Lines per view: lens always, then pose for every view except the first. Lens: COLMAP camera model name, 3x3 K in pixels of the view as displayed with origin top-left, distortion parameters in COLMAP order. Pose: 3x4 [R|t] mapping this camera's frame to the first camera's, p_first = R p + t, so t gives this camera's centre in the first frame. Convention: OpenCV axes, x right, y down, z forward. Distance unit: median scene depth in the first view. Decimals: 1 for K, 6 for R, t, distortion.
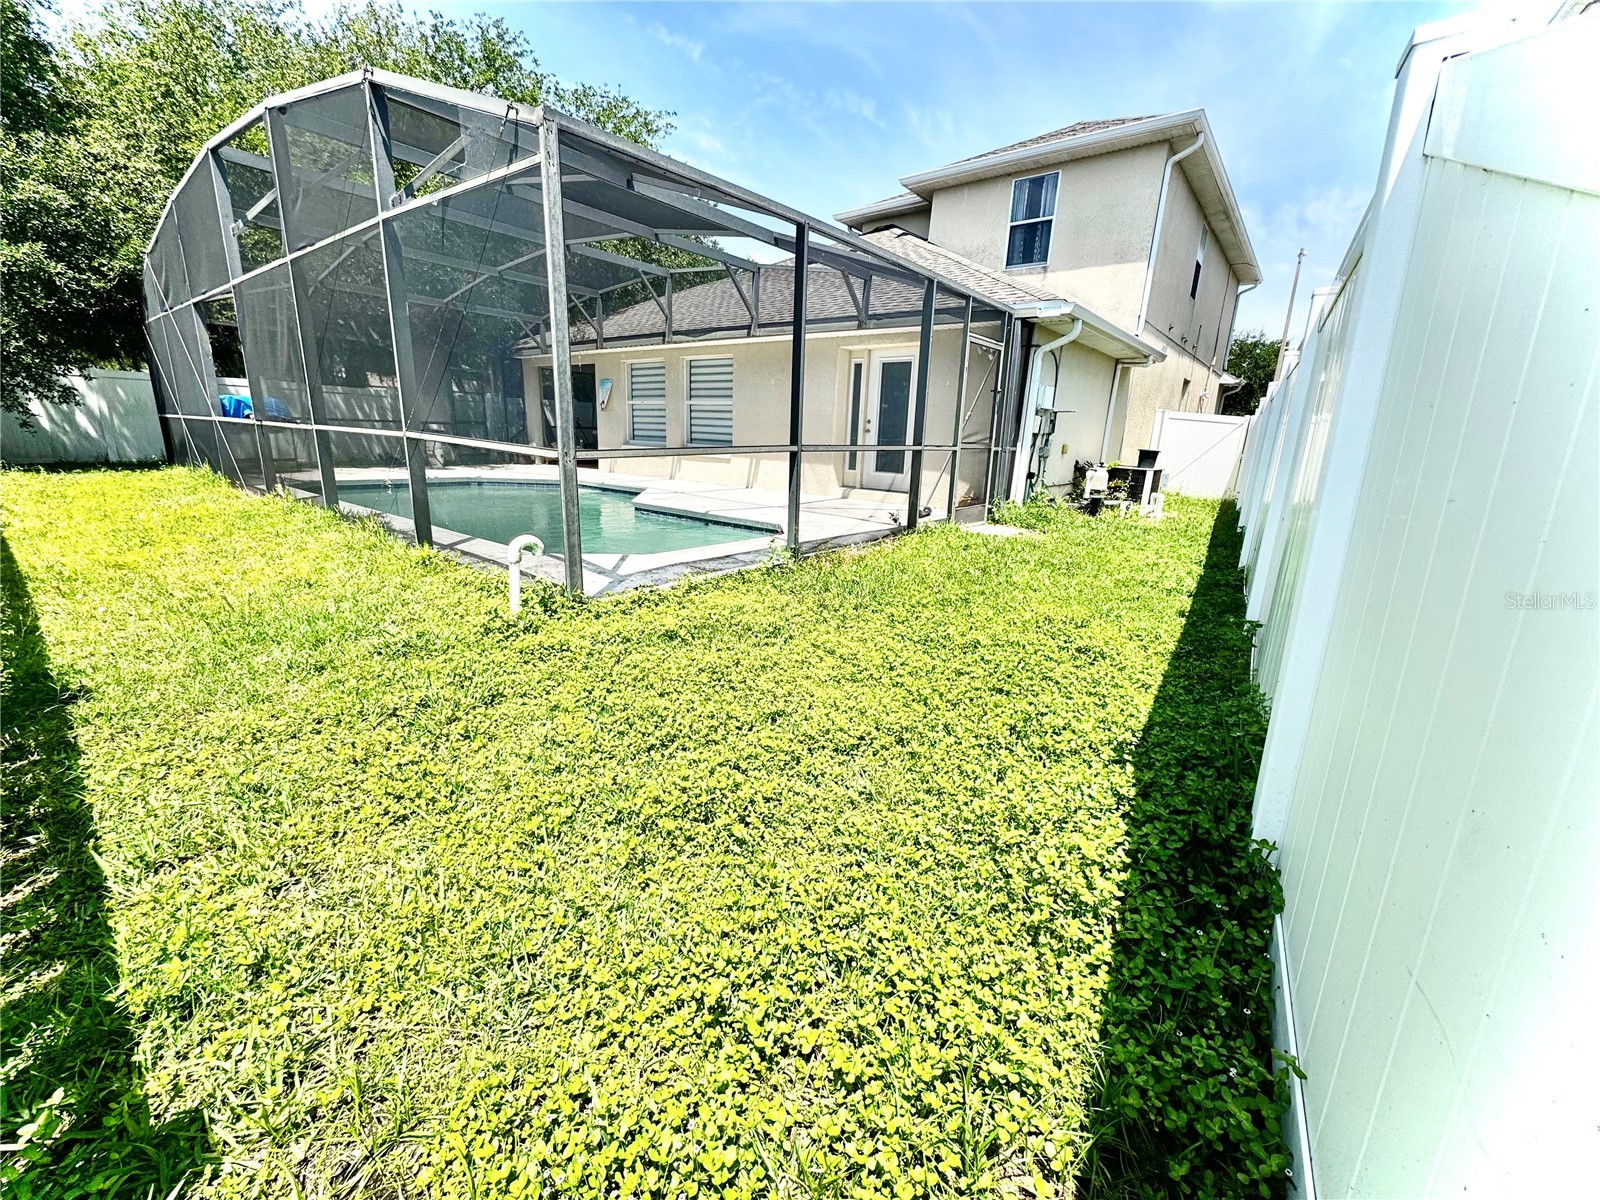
lens RADIAL K [[640.7, 0, 793.4], [0, 640.7, 603.9], [0, 0, 1]] dist [-0.000001, 0.000174]
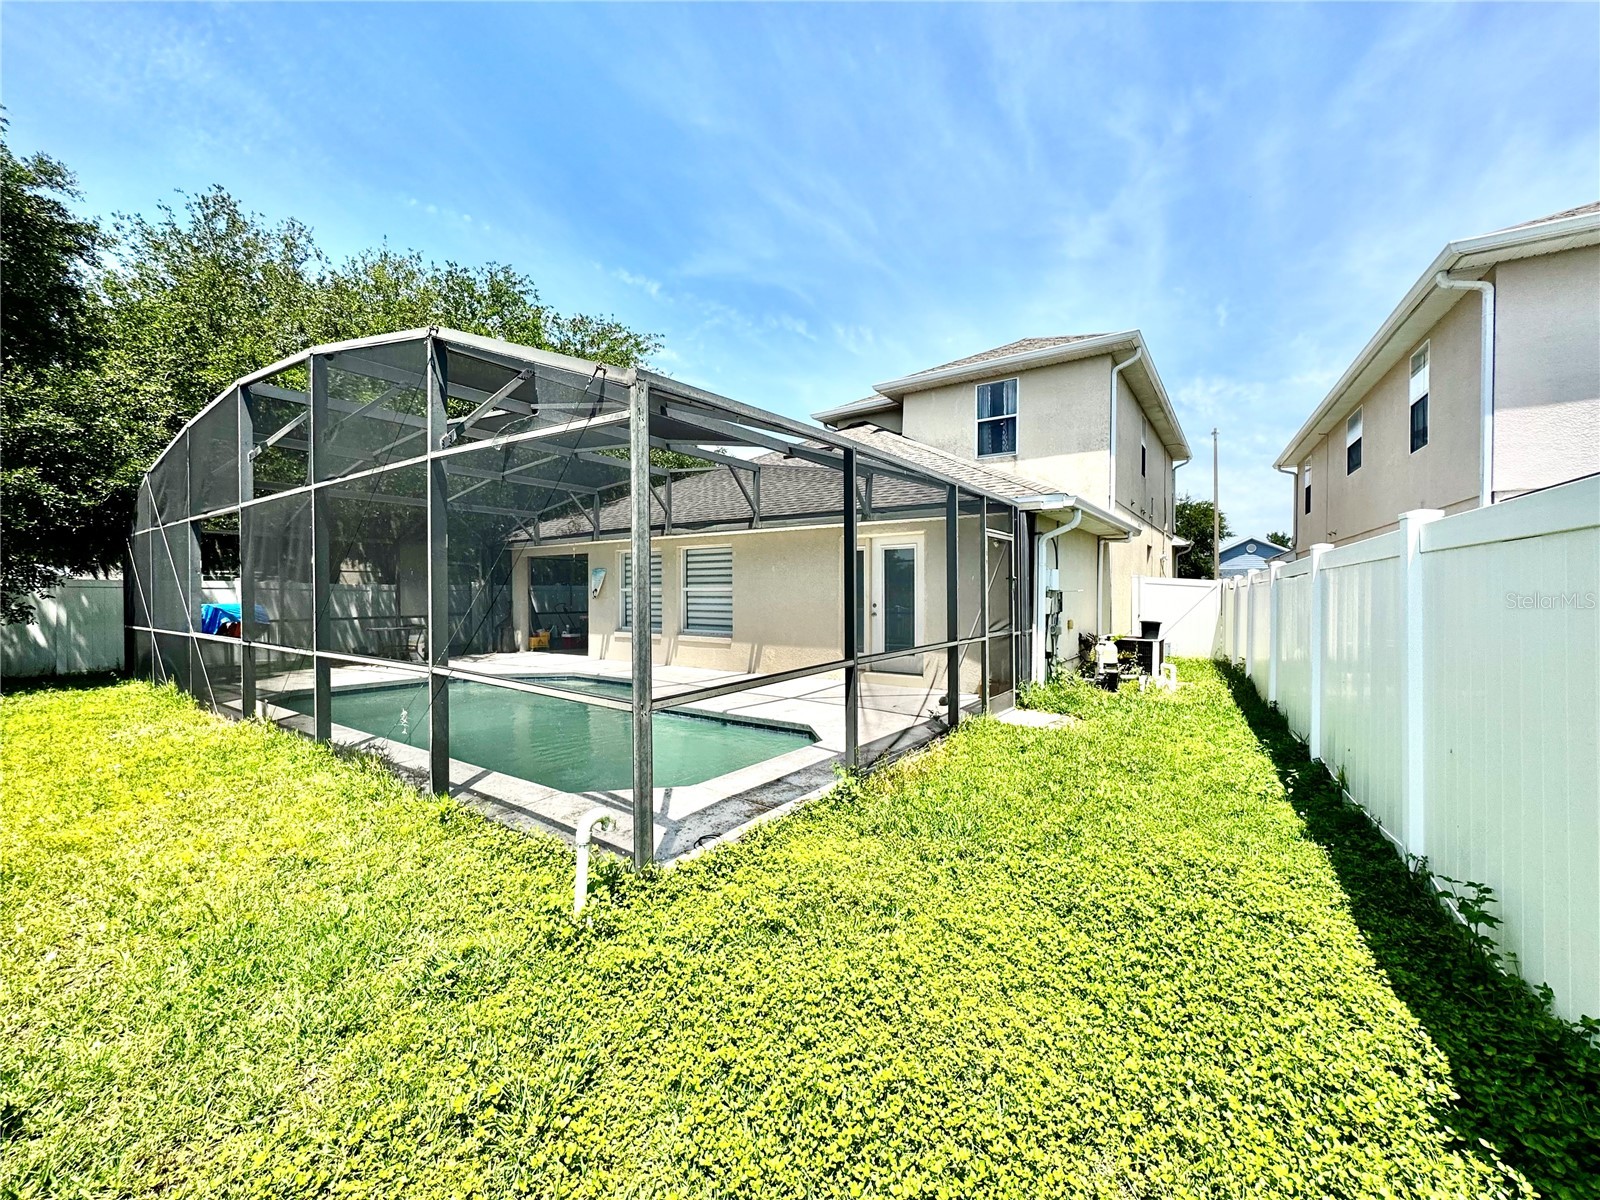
lens RADIAL K [[640.7, 0, 792.2], [0, 640.7, 604.1], [0, 0, 1]] dist [-0.000001, 0.000174]
pose [[0.997541, -0.039259, 0.058066, -0.076782], [0.052110, 0.969427, -0.239783, -0.058920], [-0.046877, 0.242219, 0.969088, 0.038650]]
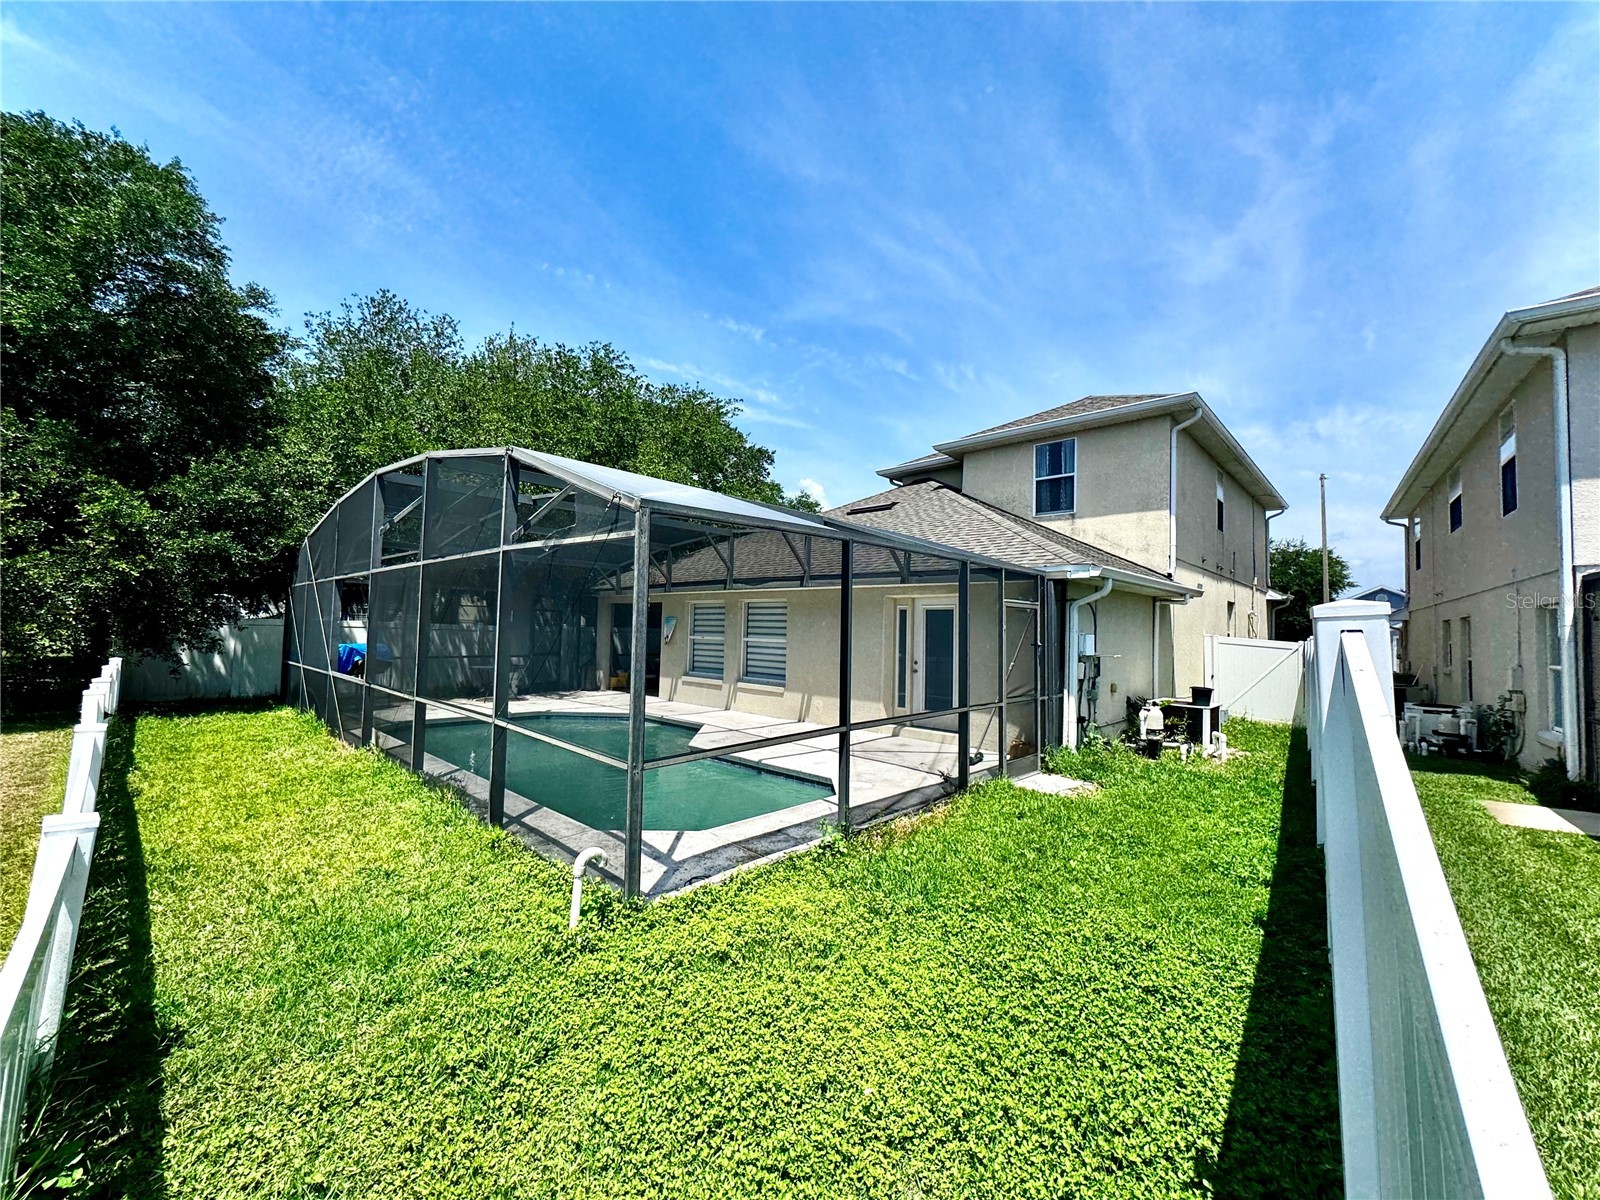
lens RADIAL K [[640.7, 0, 793.8], [0, 640.7, 602.7], [0, 0, 1]] dist [-0.000001, 0.000174]
pose [[0.996740, -0.016954, -0.078878, 0.003811], [-0.007546, 0.953795, -0.300362, -0.069094], [0.080326, 0.299978, 0.950558, -0.043803]]
